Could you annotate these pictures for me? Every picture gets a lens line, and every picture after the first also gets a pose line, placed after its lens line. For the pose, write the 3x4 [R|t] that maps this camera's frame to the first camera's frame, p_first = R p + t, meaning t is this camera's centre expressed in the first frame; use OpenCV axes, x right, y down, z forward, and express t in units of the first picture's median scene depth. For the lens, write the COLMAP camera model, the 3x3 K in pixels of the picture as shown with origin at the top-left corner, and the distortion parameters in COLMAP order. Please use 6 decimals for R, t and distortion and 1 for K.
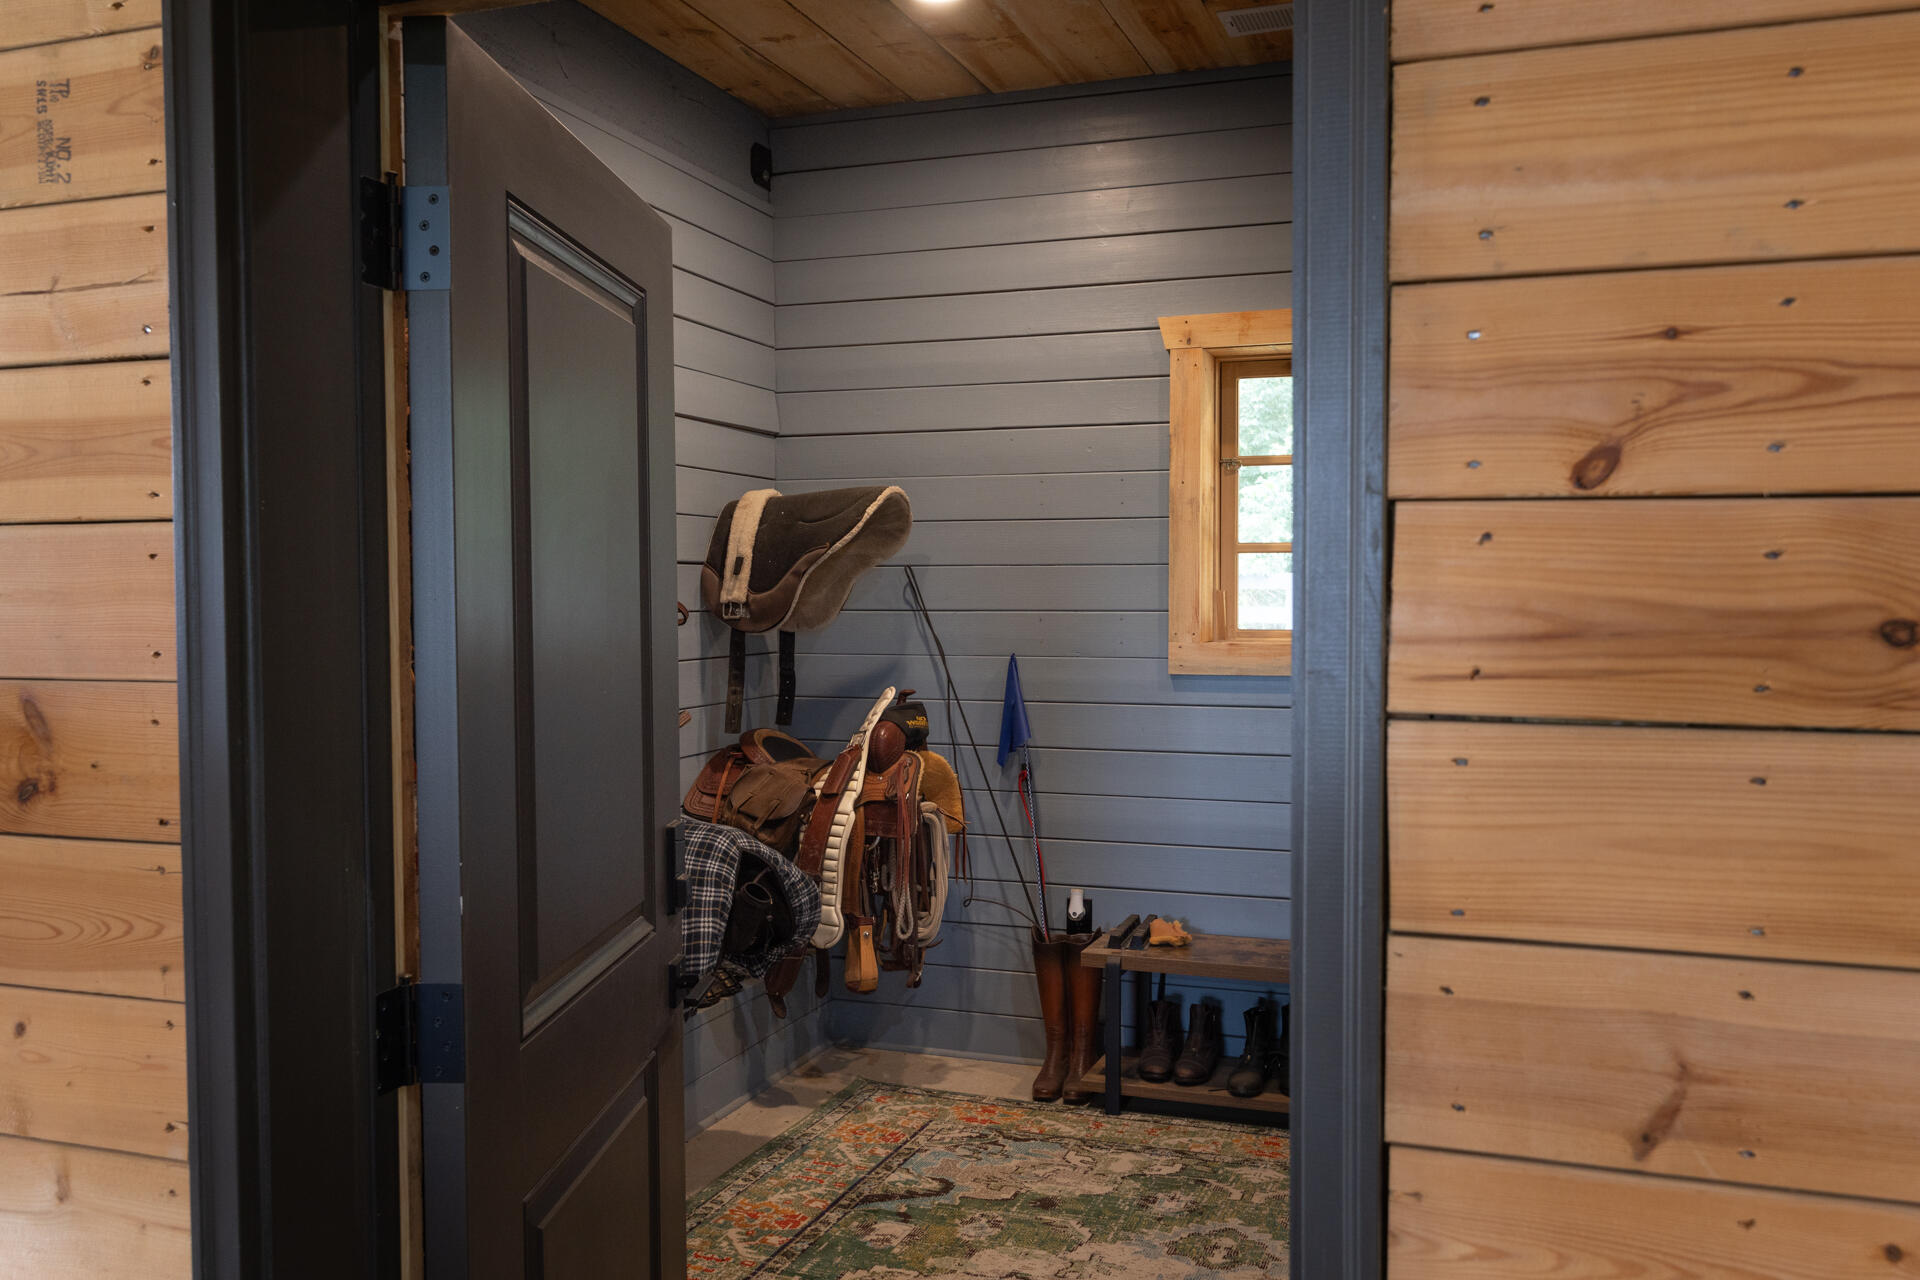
lens RADIAL K [[1566.3, 0, 960.0], [0, 1566.3, 640.0], [0, 0, 1]] dist [0.033389, -0.002065]
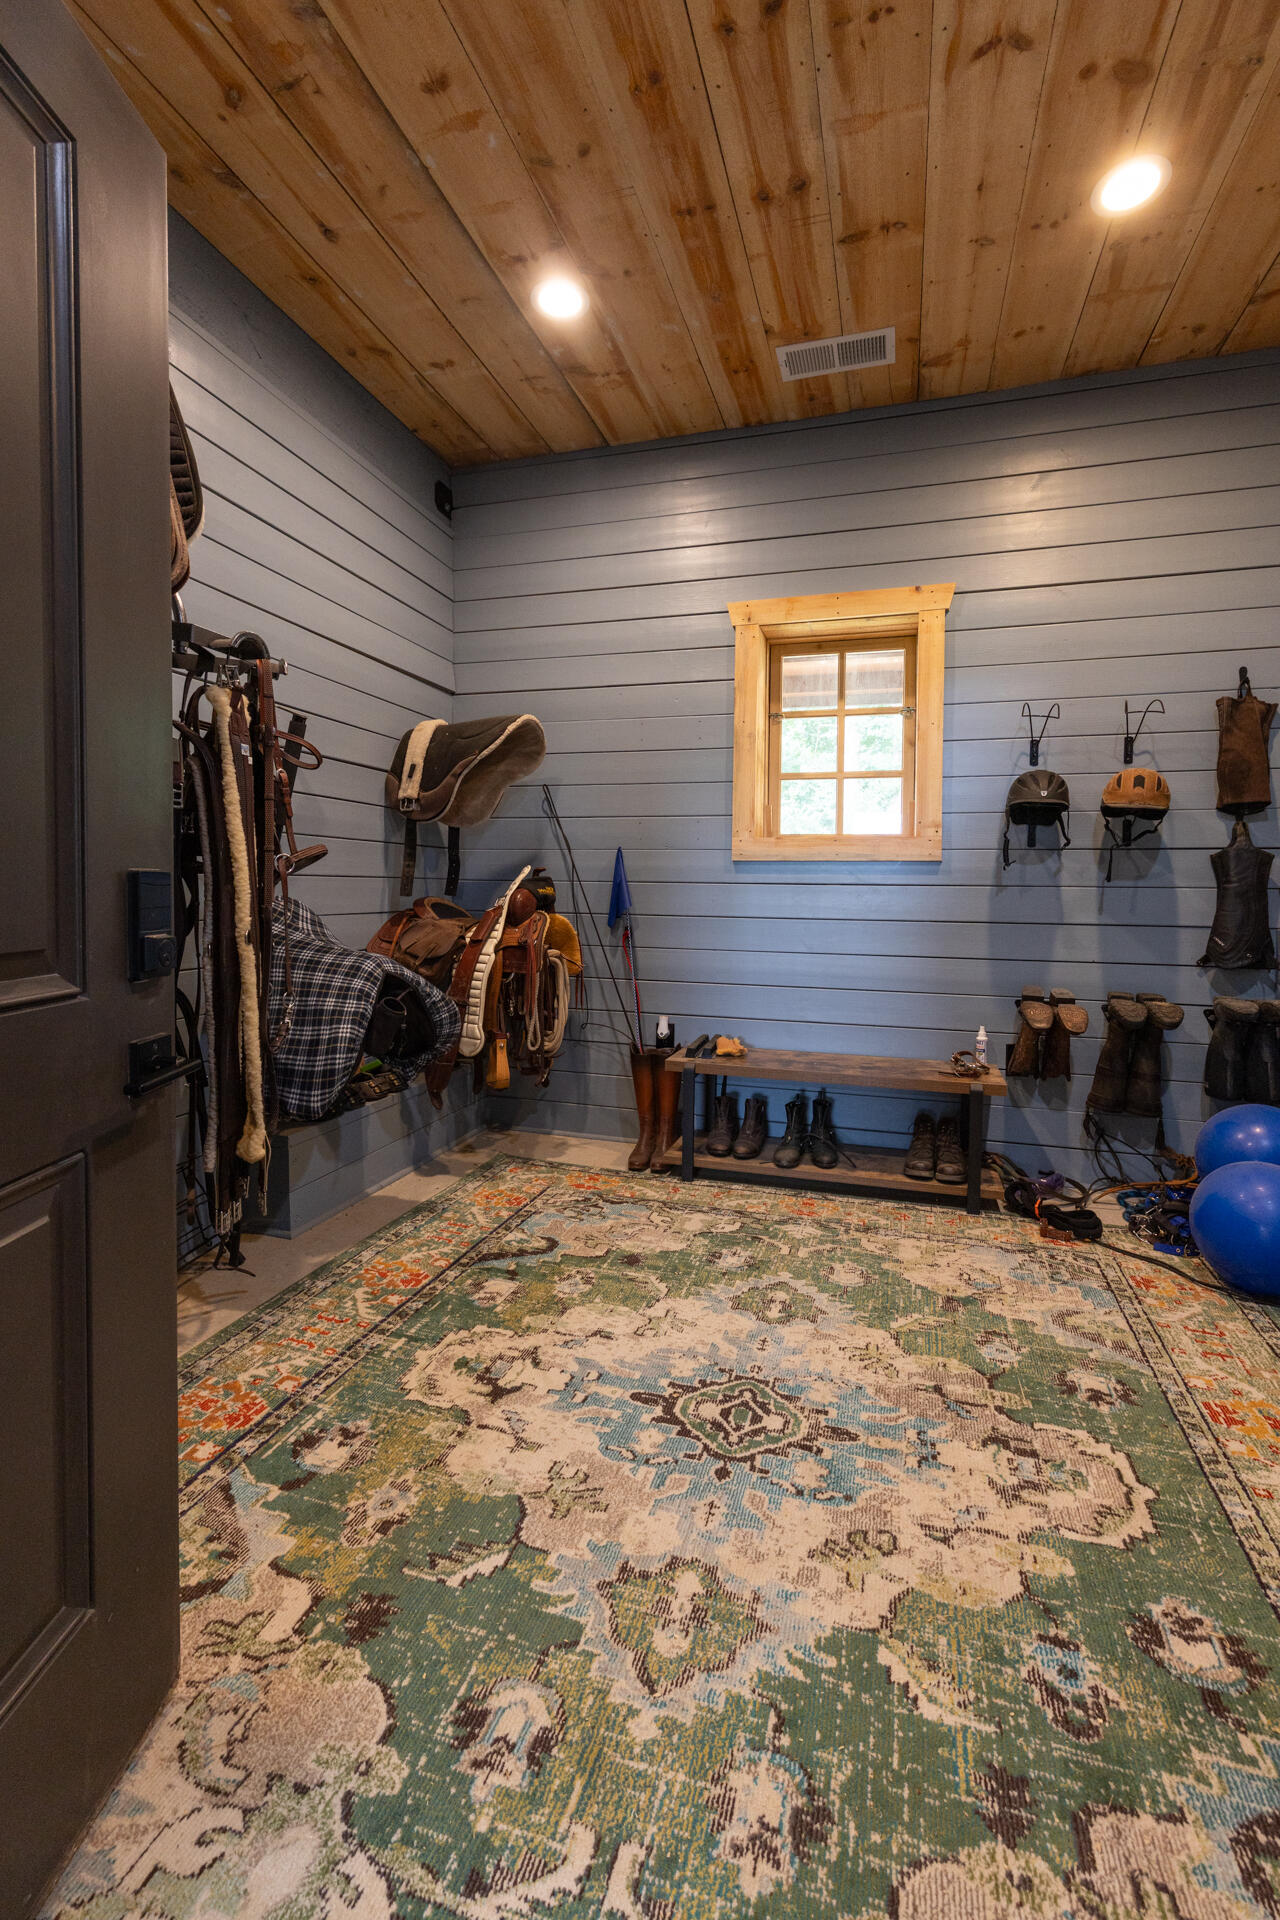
lens RADIAL K [[794.2, 0, 650.1], [0, 794.2, 932.5], [0, 0, 1]] dist [0.000198, 0.000074]
pose [[0.998909, 0.009979, 0.045629, 0.032753], [-0.010814, 0.999778, 0.018081, 0.079301], [-0.045439, -0.018554, 0.998795, 0.332170]]
